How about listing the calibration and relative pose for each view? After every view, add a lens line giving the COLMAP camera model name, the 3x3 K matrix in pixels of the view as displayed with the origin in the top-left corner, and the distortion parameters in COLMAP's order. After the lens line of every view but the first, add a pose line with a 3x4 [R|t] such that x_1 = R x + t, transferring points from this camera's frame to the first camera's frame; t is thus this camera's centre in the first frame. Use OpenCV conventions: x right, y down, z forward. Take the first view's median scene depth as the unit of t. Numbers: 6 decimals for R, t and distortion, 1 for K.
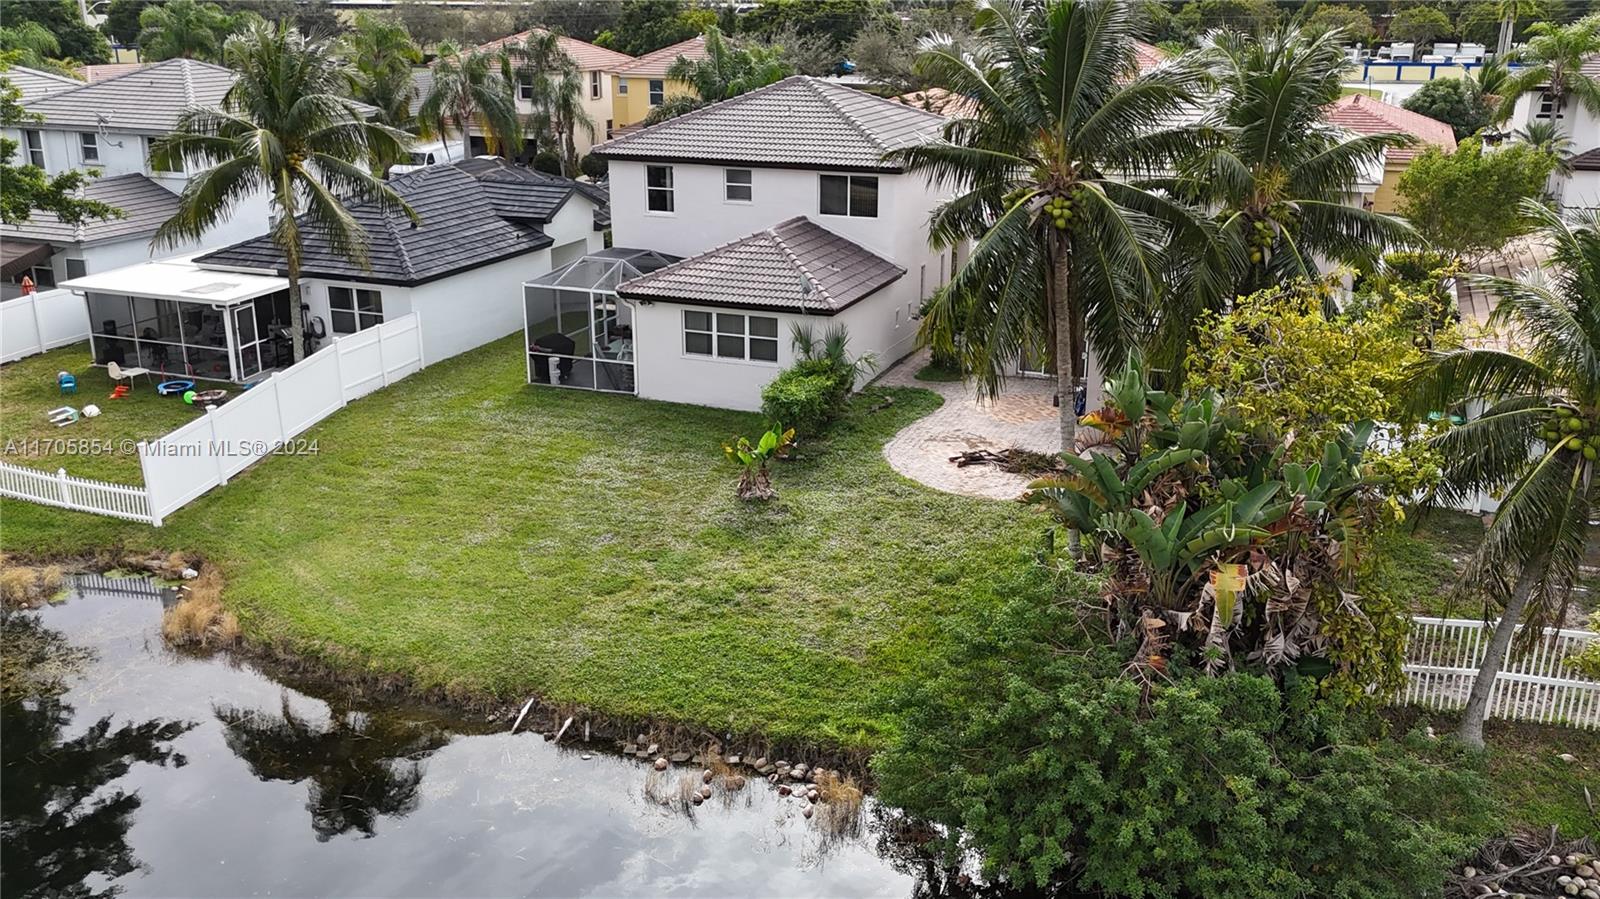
lens RADIAL K [[1373.3, 0, 800.0], [0, 1373.3, 449.5], [0, 0, 1]] dist [0.150173, -0.251558]
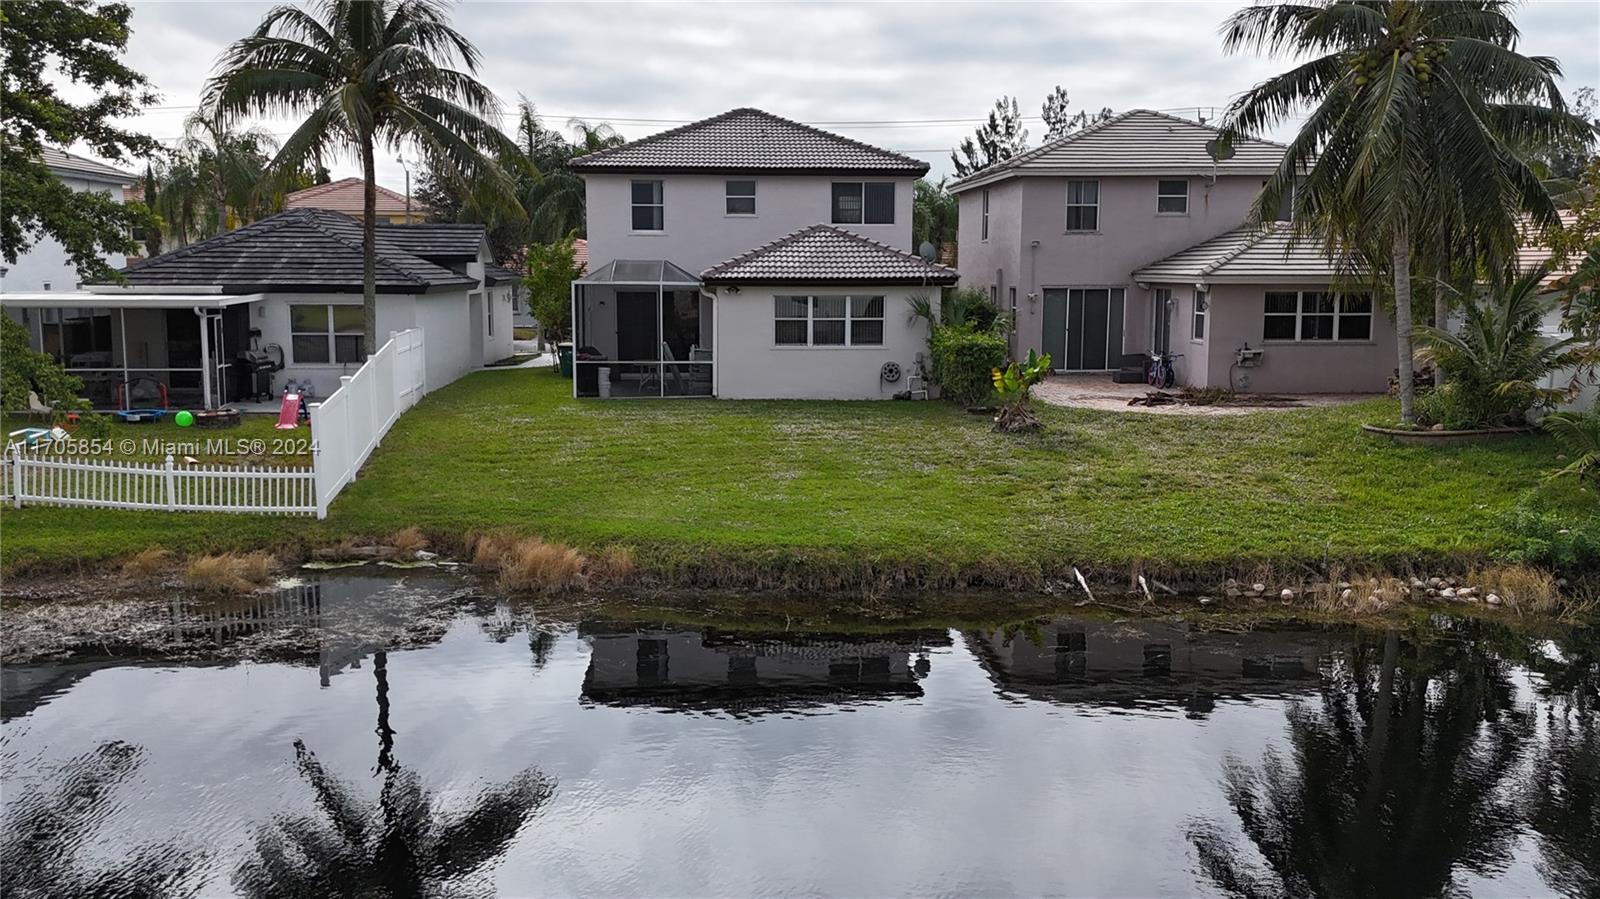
lens RADIAL K [[1373.3, 0, 800.0], [0, 1373.3, 449.5], [0, 0, 1]] dist [0.150173, -0.251558]
pose [[0.909508, -0.055347, 0.411986, -0.467297], [0.127762, 0.980343, -0.150350, 0.143666], [-0.395566, 0.189381, 0.898700, 0.192615]]
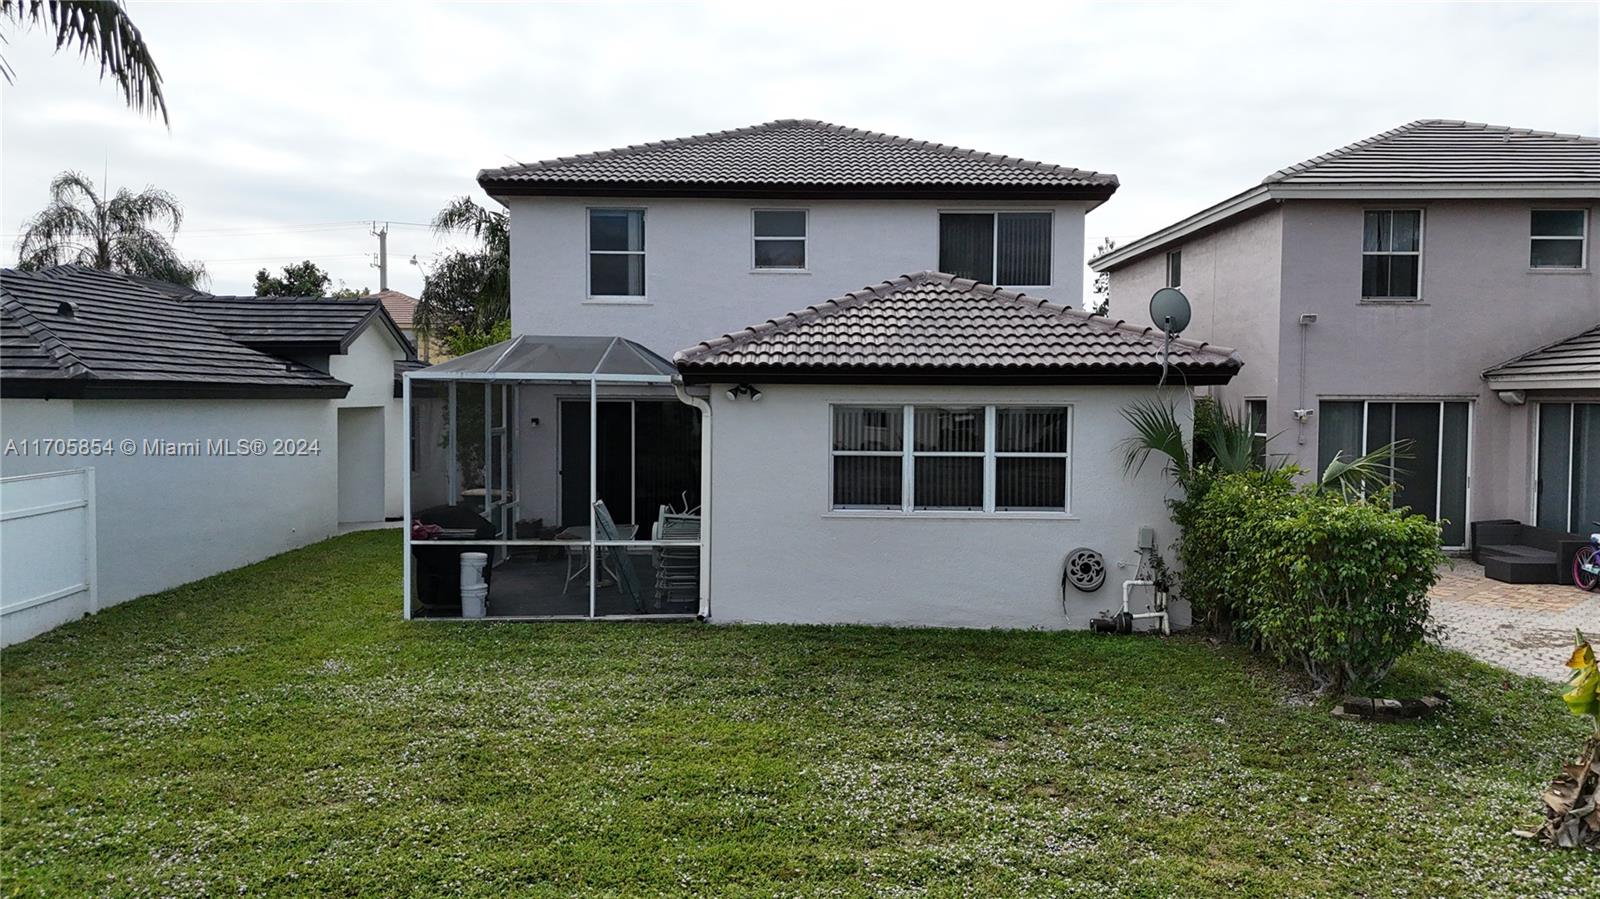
lens RADIAL K [[1172.0, 0, 801.0], [0, 1172.0, 443.2], [0, 0, 1]] dist [0.089486, -0.091179]
pose [[0.932287, -0.009989, 0.361582, -0.234438], [0.106291, 0.963052, -0.247451, 0.000477], [-0.345750, 0.269129, 0.898903, 0.695775]]
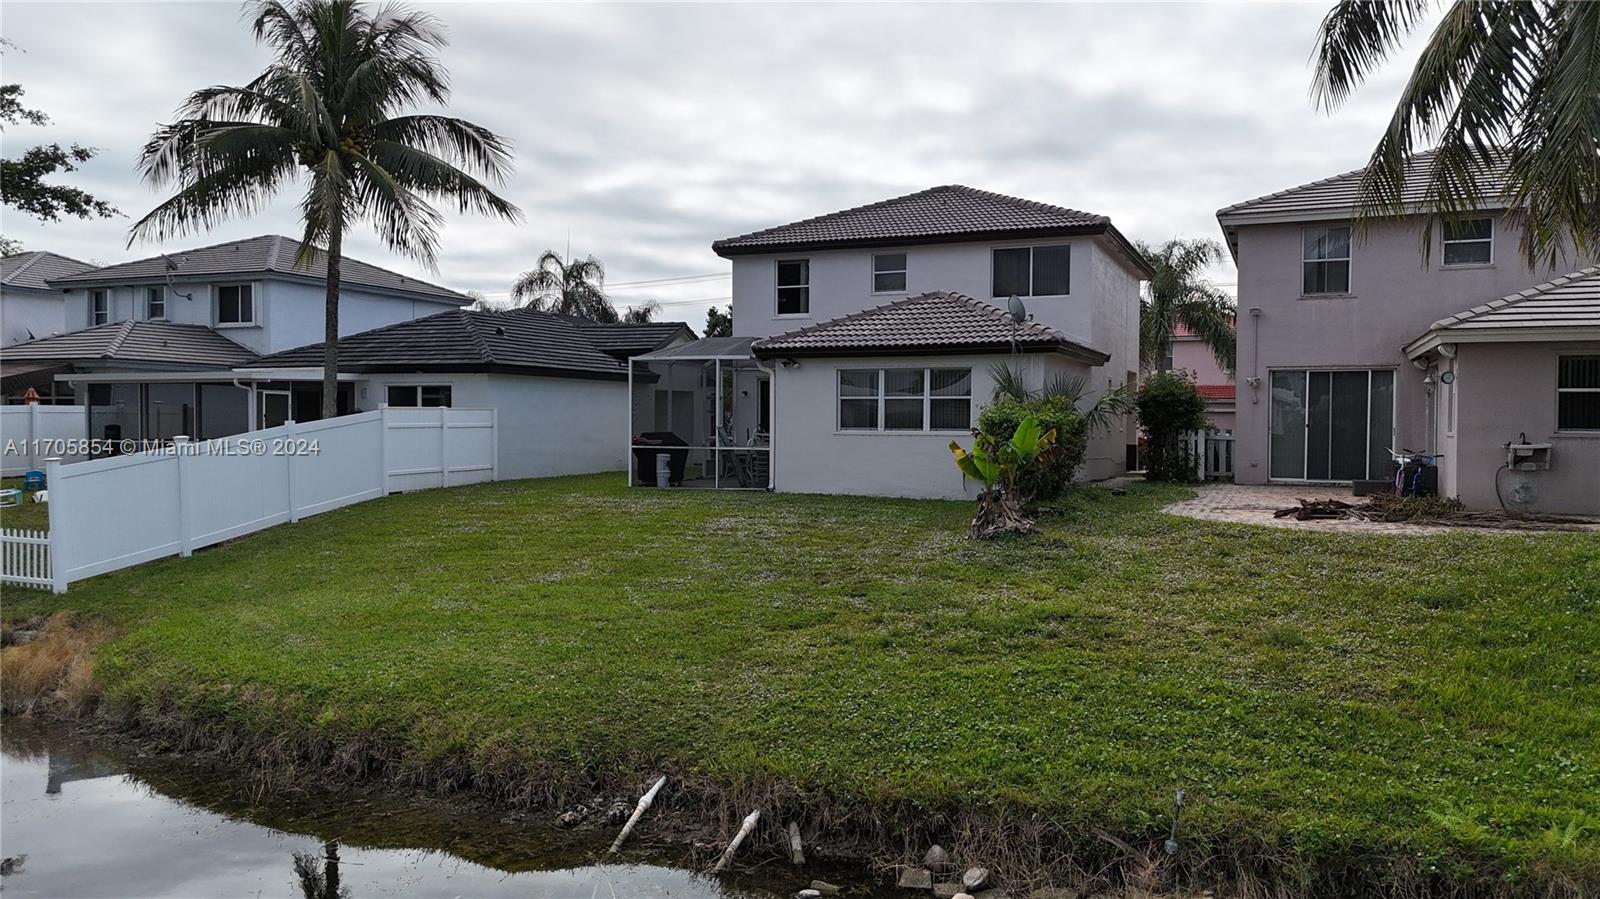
lens RADIAL K [[1157.2, 0, 800.0], [0, 1157.2, 449.5], [0, 0, 1]] dist [0.080879, -0.062393]
pose [[0.999745, 0.002571, -0.022454, -0.094728], [-0.008748, 0.960093, -0.279544, 0.122768], [0.020840, 0.279669, 0.959870, 0.411736]]
